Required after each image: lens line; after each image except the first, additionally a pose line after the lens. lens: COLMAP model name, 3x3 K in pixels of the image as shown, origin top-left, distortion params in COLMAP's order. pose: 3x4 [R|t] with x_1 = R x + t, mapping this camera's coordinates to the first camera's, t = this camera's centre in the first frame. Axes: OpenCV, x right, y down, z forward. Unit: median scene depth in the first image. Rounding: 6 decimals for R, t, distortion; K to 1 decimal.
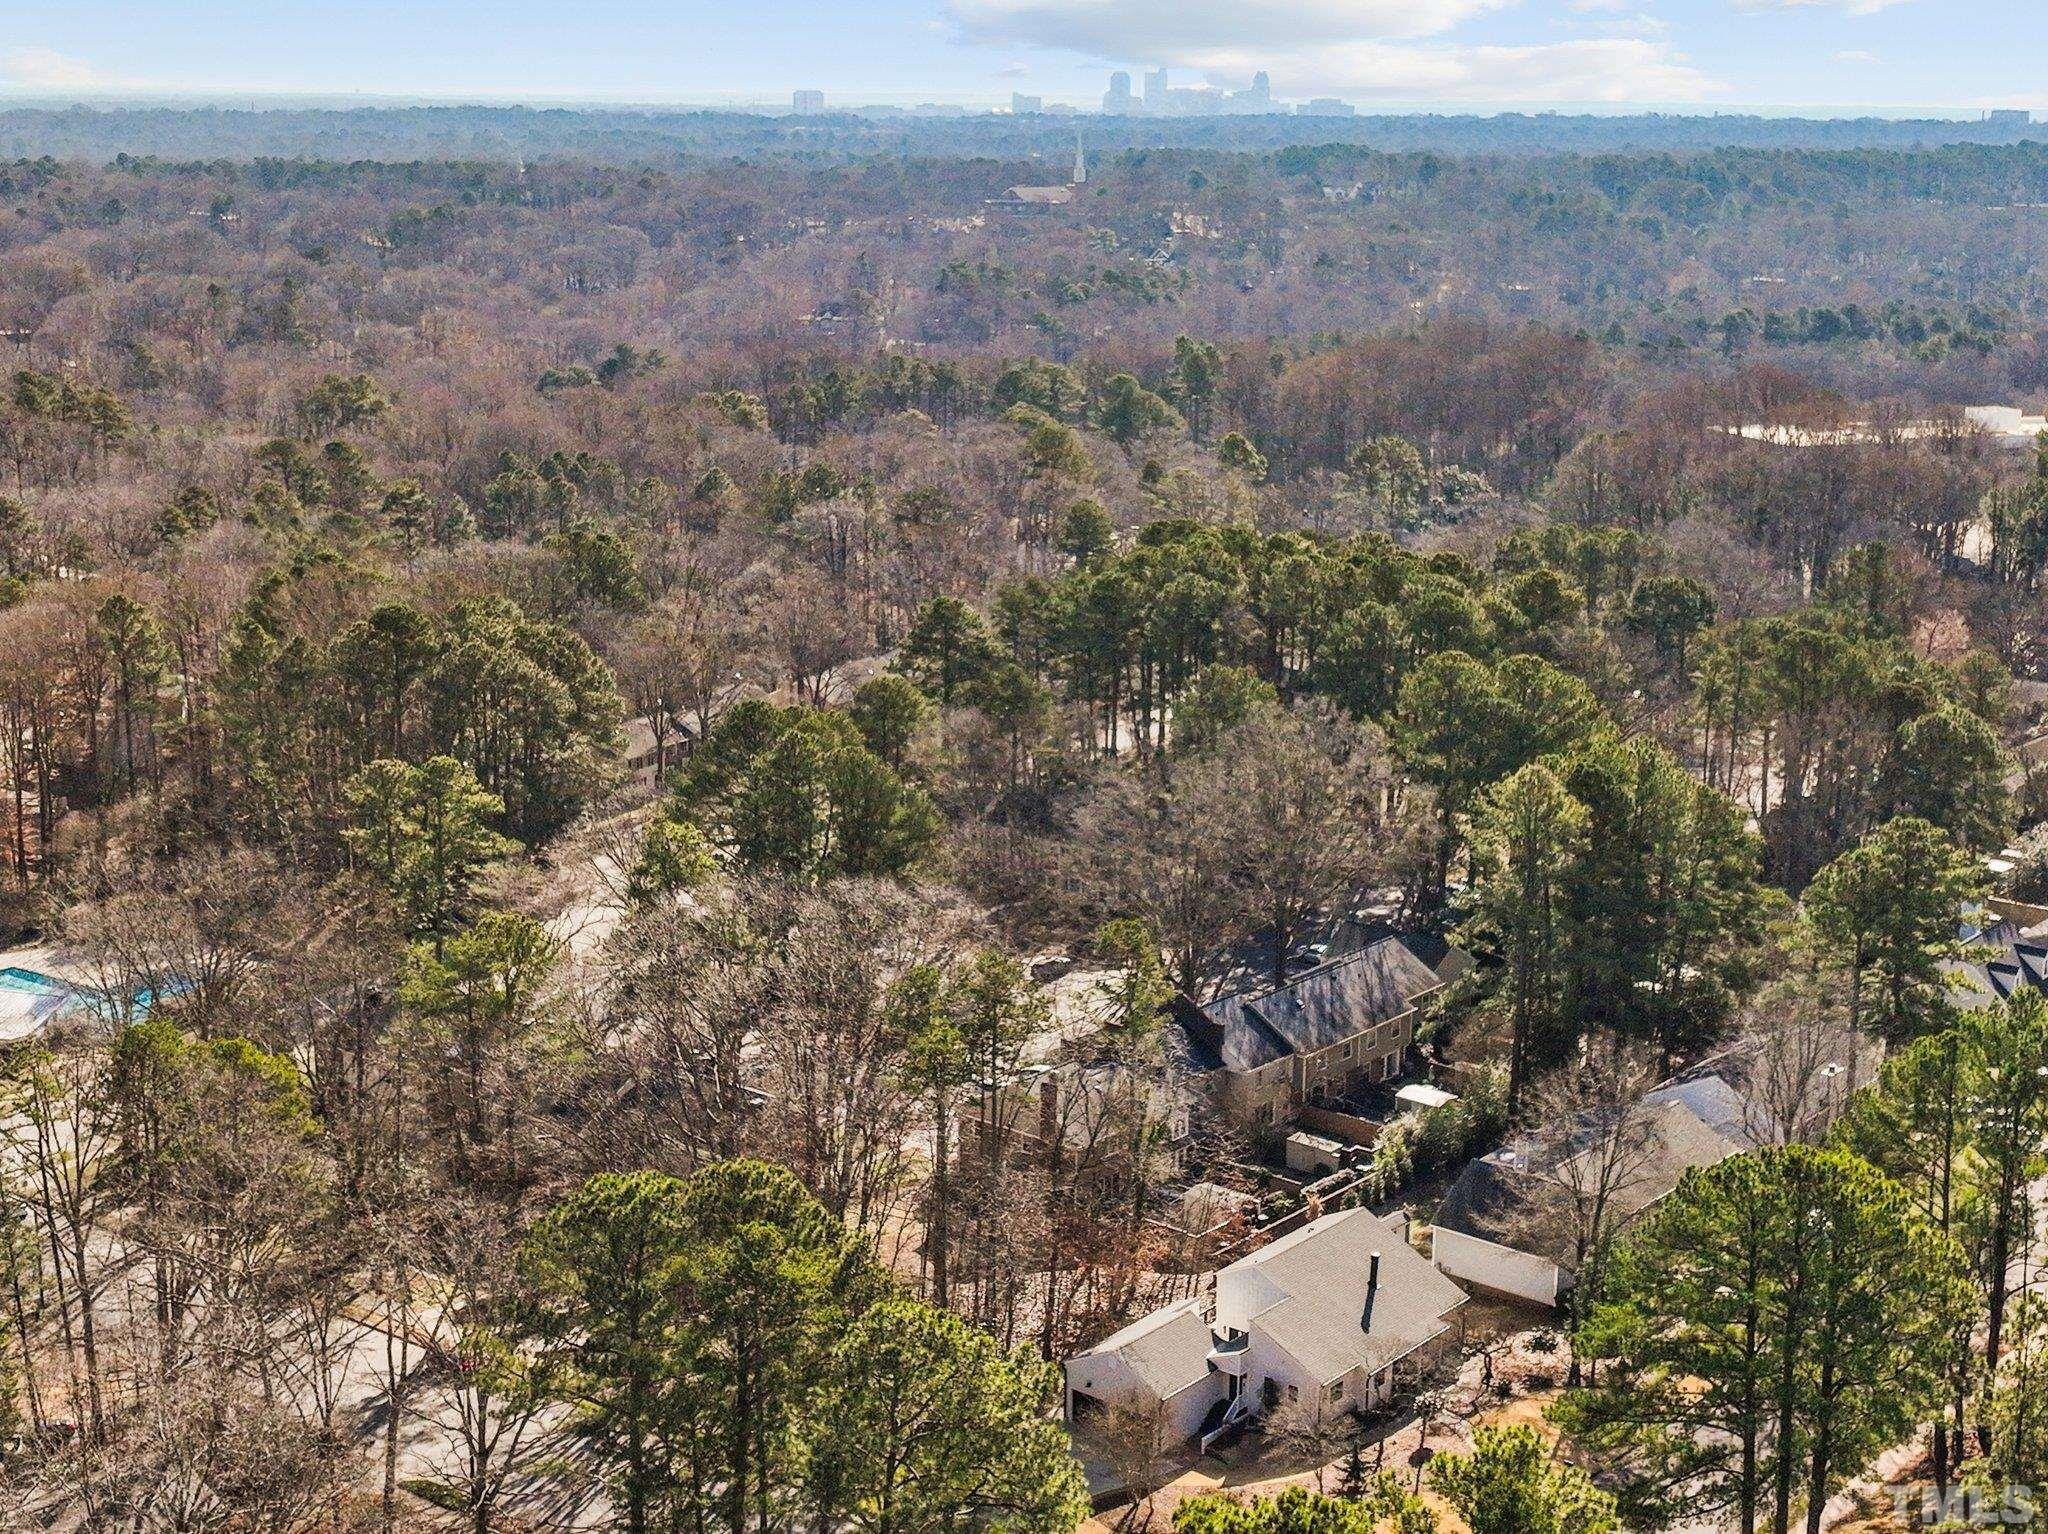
lens RADIAL K [[2800.3, 0, 1024.0], [0, 2800.3, 767.0], [0, 0, 1]] dist [0.030231, 0.047982]
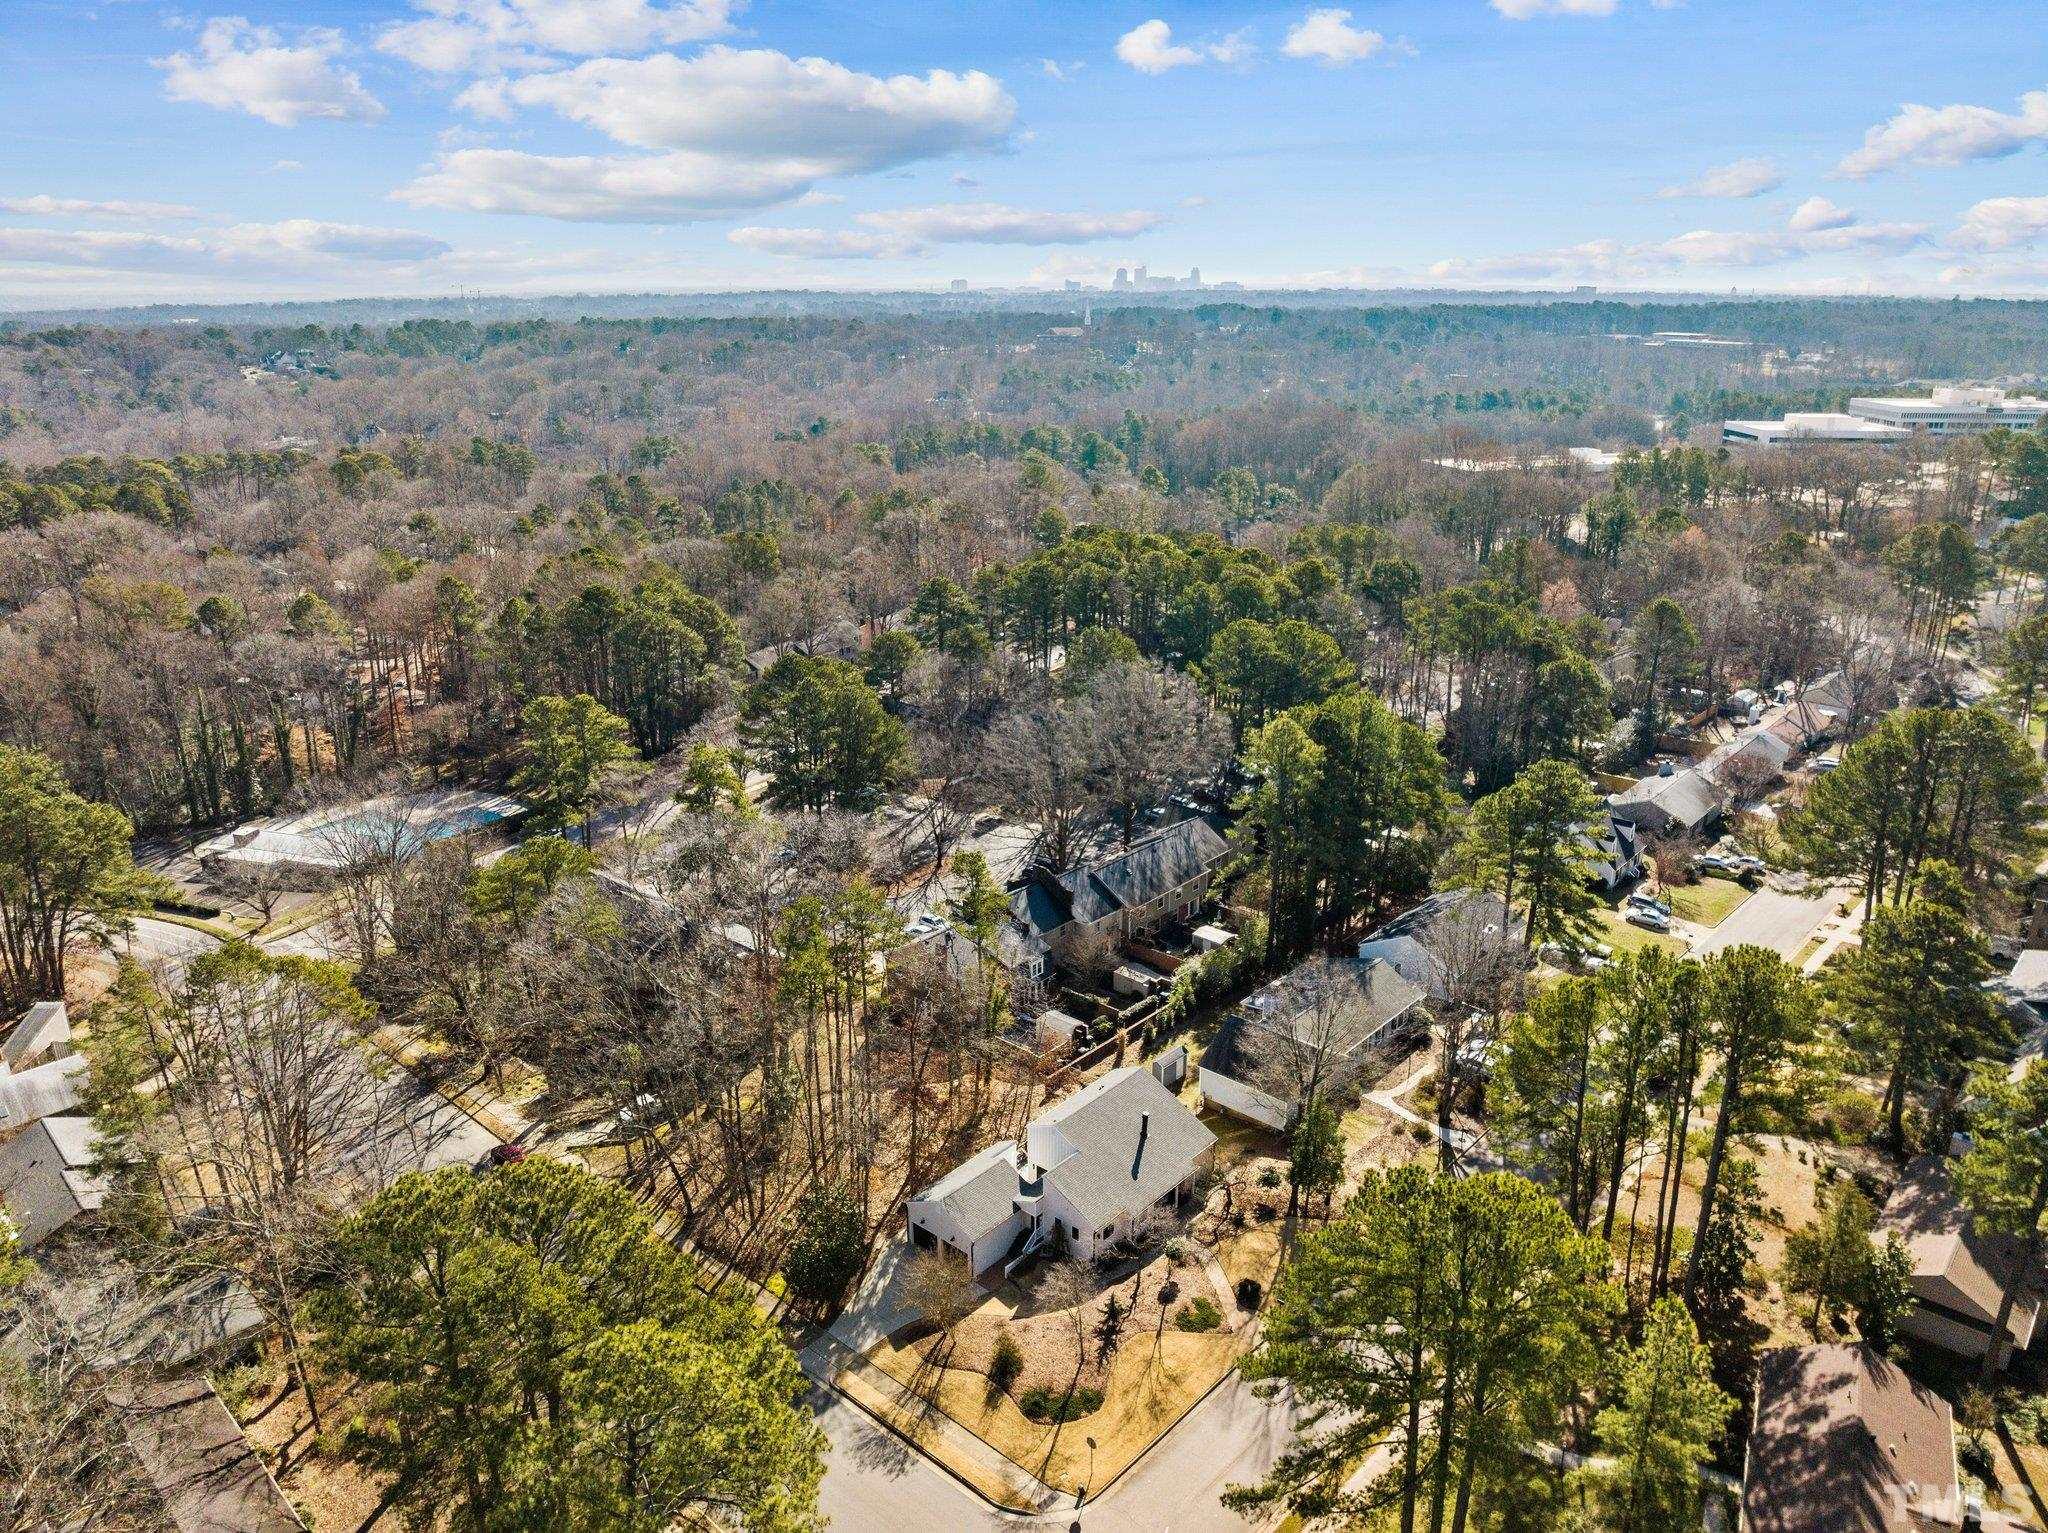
lens RADIAL K [[1467.1, 0, 1024.0], [0, 1467.1, 766.5], [0, 0, 1]] dist [-0.006012, -0.002120]
pose [[0.999675, -0.002534, -0.025380, 0.045461], [0.004716, 0.996262, 0.086257, -0.027263], [0.025067, -0.086349, 0.995950, 0.168811]]
